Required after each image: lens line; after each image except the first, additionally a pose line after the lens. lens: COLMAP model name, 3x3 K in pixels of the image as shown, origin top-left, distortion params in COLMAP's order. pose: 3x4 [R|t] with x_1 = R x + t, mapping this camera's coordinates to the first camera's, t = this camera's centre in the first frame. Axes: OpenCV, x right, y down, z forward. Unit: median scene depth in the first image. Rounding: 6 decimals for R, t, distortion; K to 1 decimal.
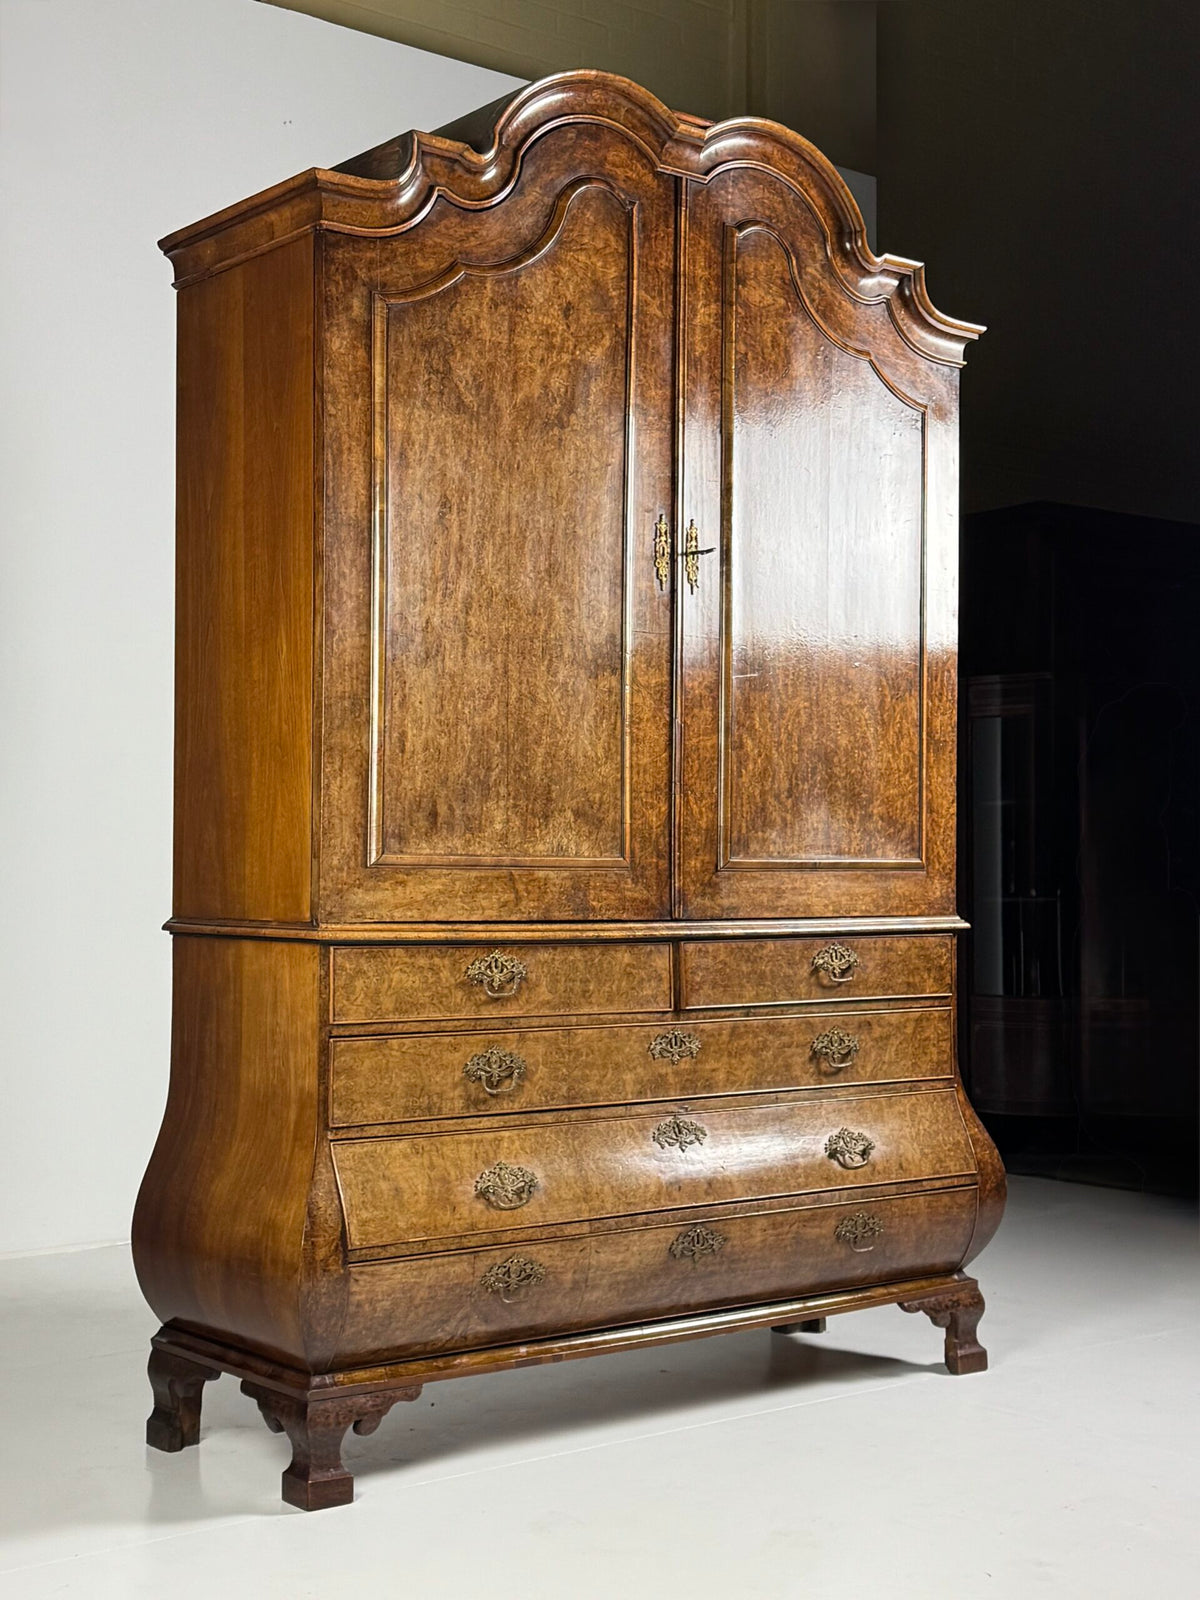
lens RADIAL K [[2175.0, 0, 608.0], [0, 2175.0, 809.2], [0, 0, 1]] dist [0.142739, 0.000000]
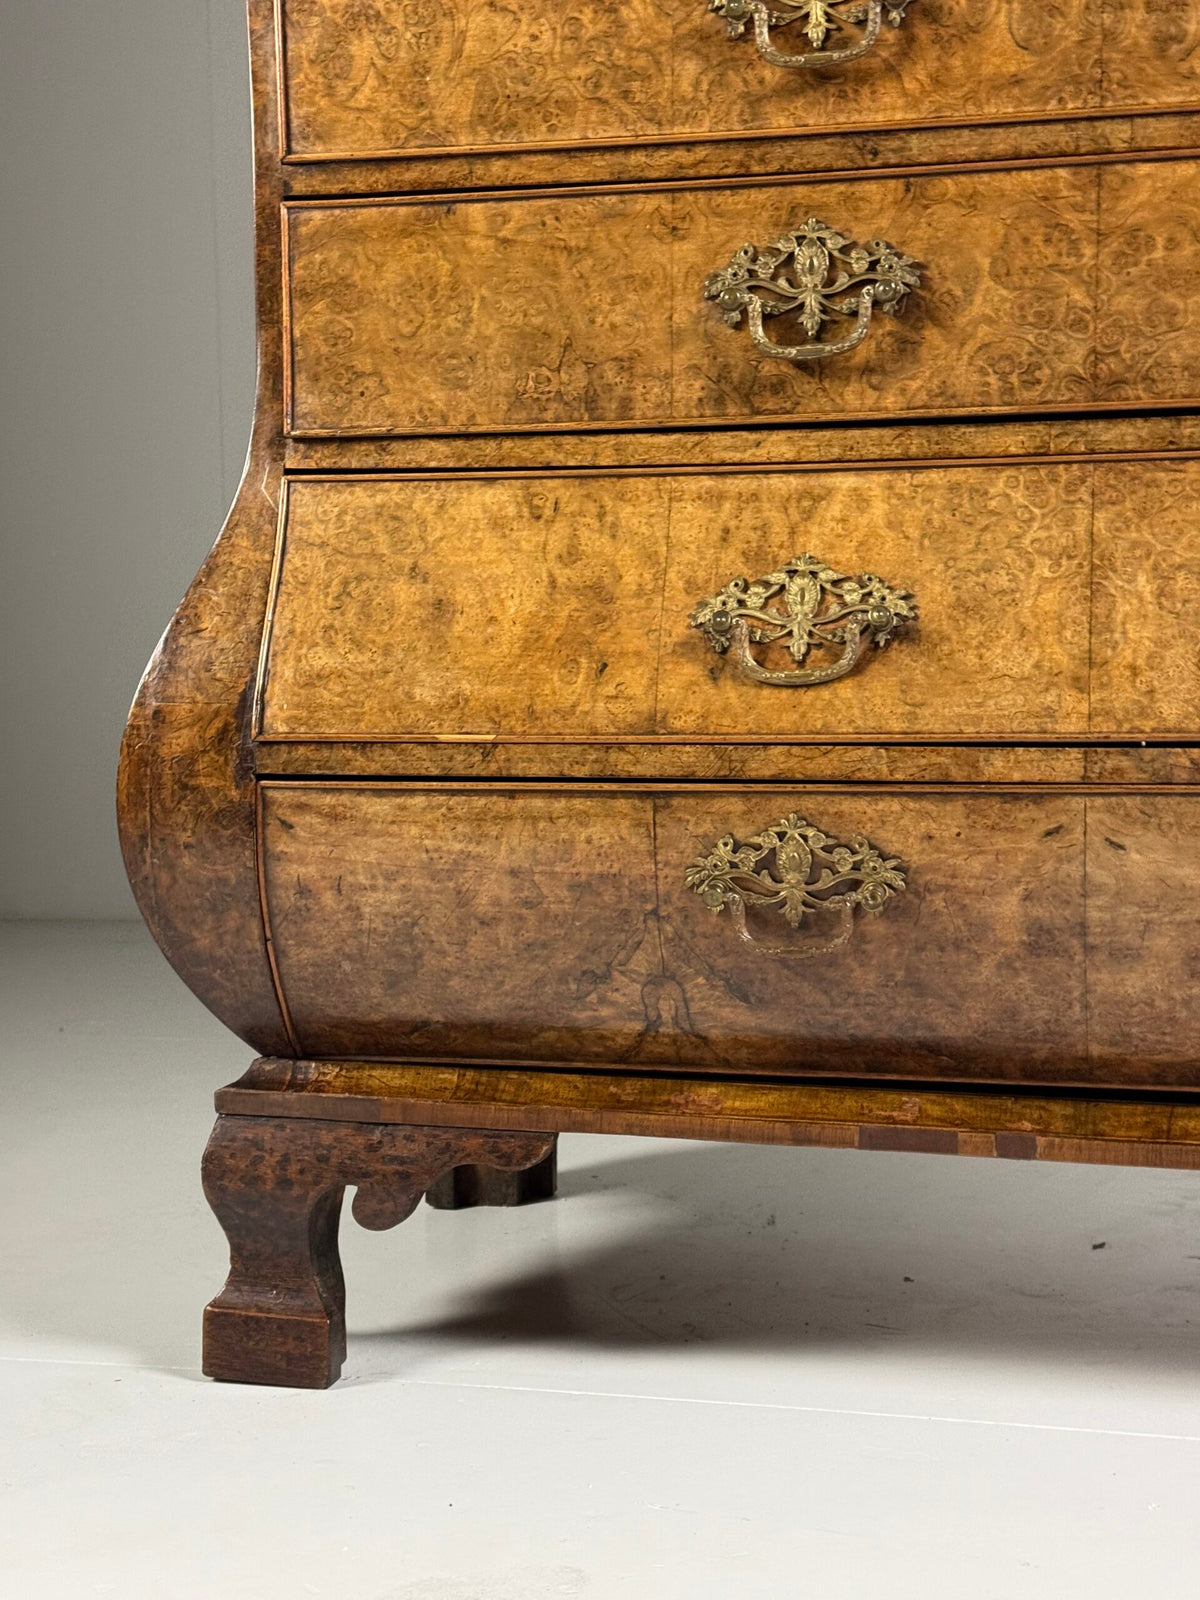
lens RADIAL K [[2311.8, 0, 595.1], [0, 2311.8, 805.4], [0, 0, 1]] dist [0.139644, 0.000000]
pose [[0.616953, 0.043136, -0.785817, 0.213659], [0.035739, 0.995931, 0.082729, 0.165418], [0.786188, -0.079125, 0.612901, 0.731677]]
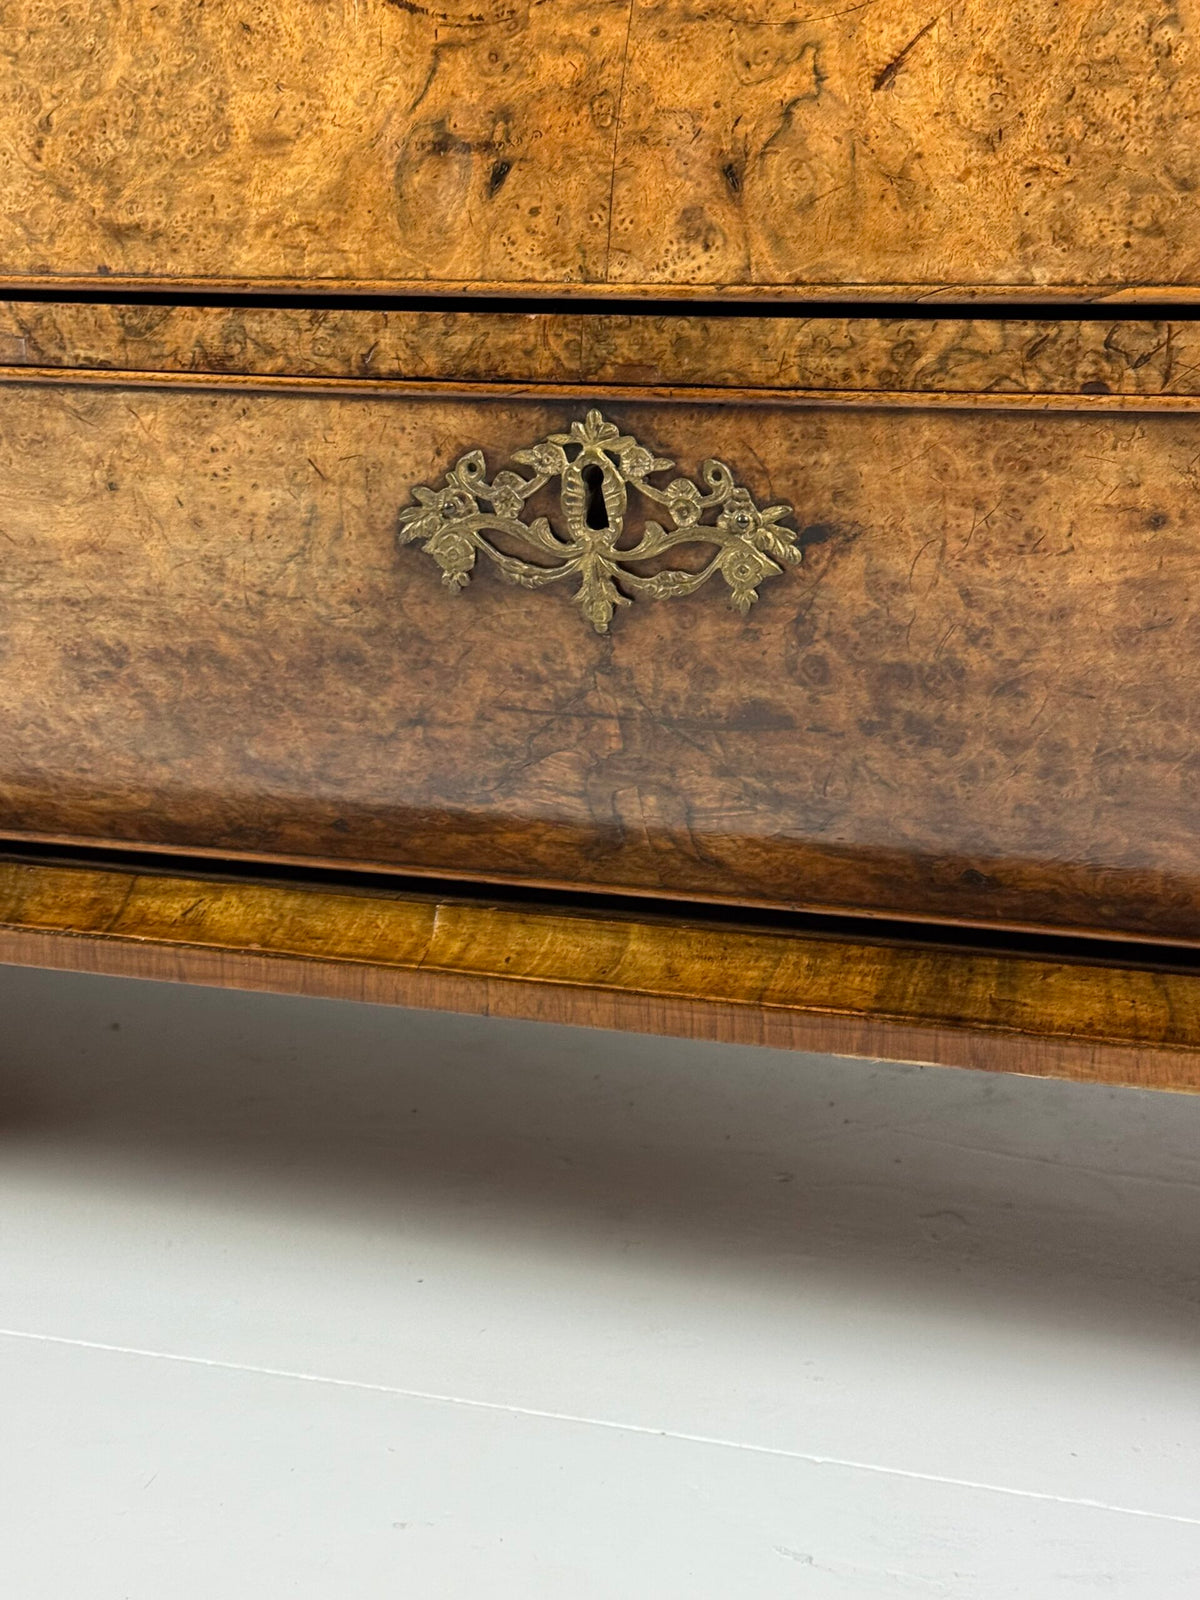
lens RADIAL K [[2301.9, 0, 609.8], [0, 2301.9, 798.8], [0, 0, 1]] dist [0.116955, 0.000000]
pose [[0.559890, 0.224112, -0.797683, 0.193067], [0.037415, 0.954905, 0.294546, 0.172265], [0.827722, -0.194758, 0.526256, 0.935604]]
